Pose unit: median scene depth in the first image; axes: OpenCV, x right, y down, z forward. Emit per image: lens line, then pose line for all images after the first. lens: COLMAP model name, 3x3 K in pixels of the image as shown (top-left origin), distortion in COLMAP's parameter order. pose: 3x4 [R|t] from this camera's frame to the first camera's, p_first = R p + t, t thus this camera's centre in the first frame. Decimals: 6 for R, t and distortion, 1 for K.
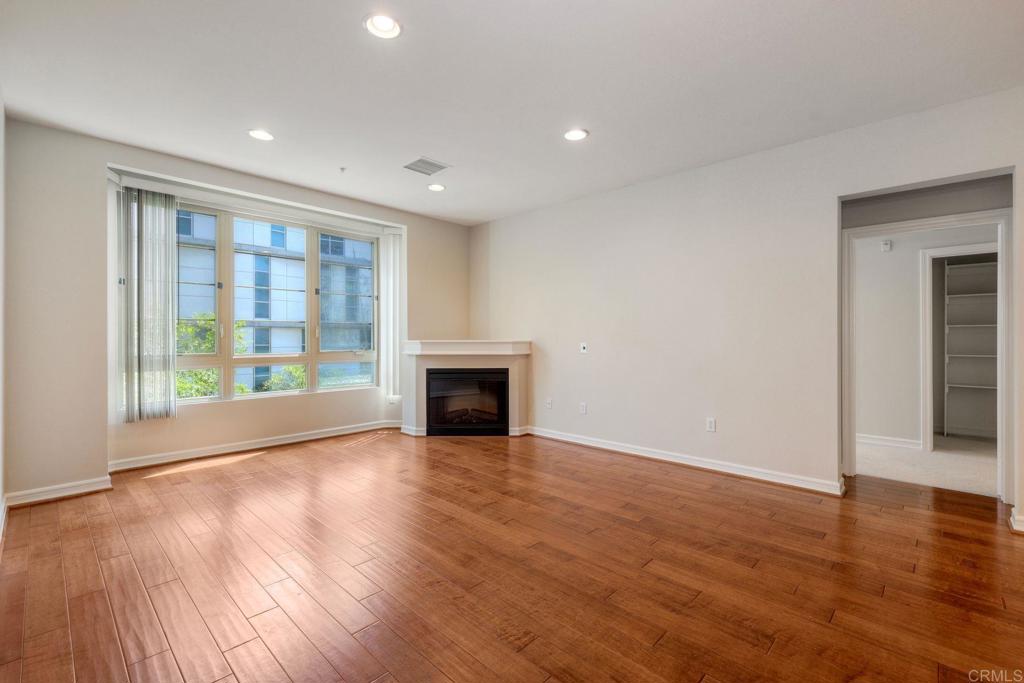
lens RADIAL K [[449.2, 0, 513.5], [0, 449.2, 337.4], [0, 0, 1]] dist [0.002003, -0.000162]
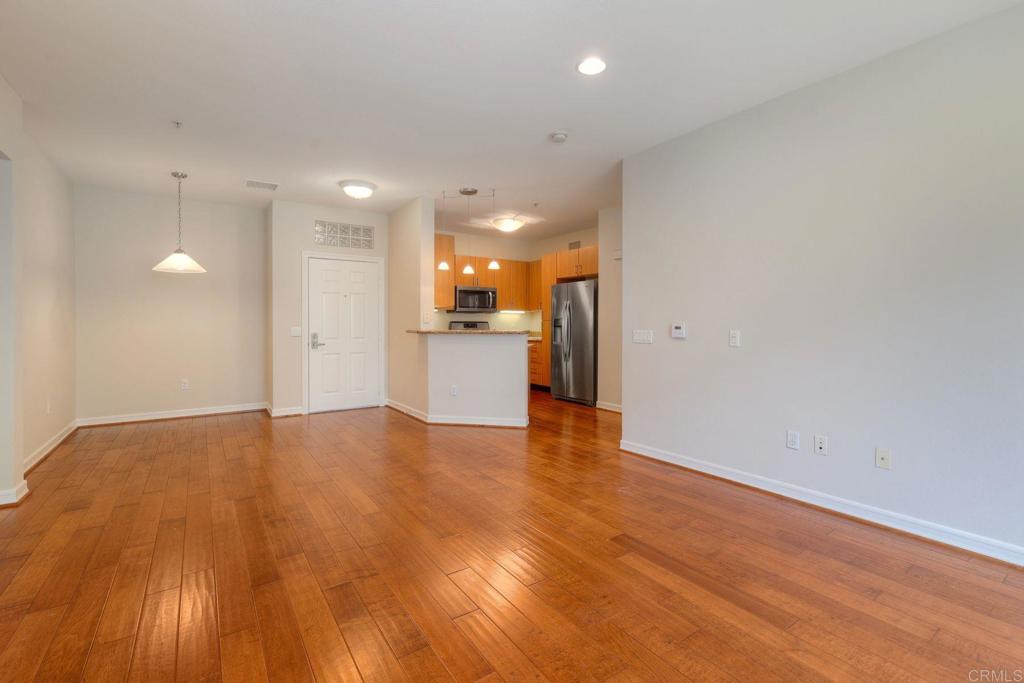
lens RADIAL K [[454.0, 0, 518.9], [0, 454.0, 331.4], [0, 0, 1]] dist [0.002599, -0.000056]
pose [[-0.981360, -0.002312, 0.192165, -0.143249], [0.001267, 0.999828, 0.018496, -0.001184], [-0.192175, 0.018395, -0.981188, 0.965632]]
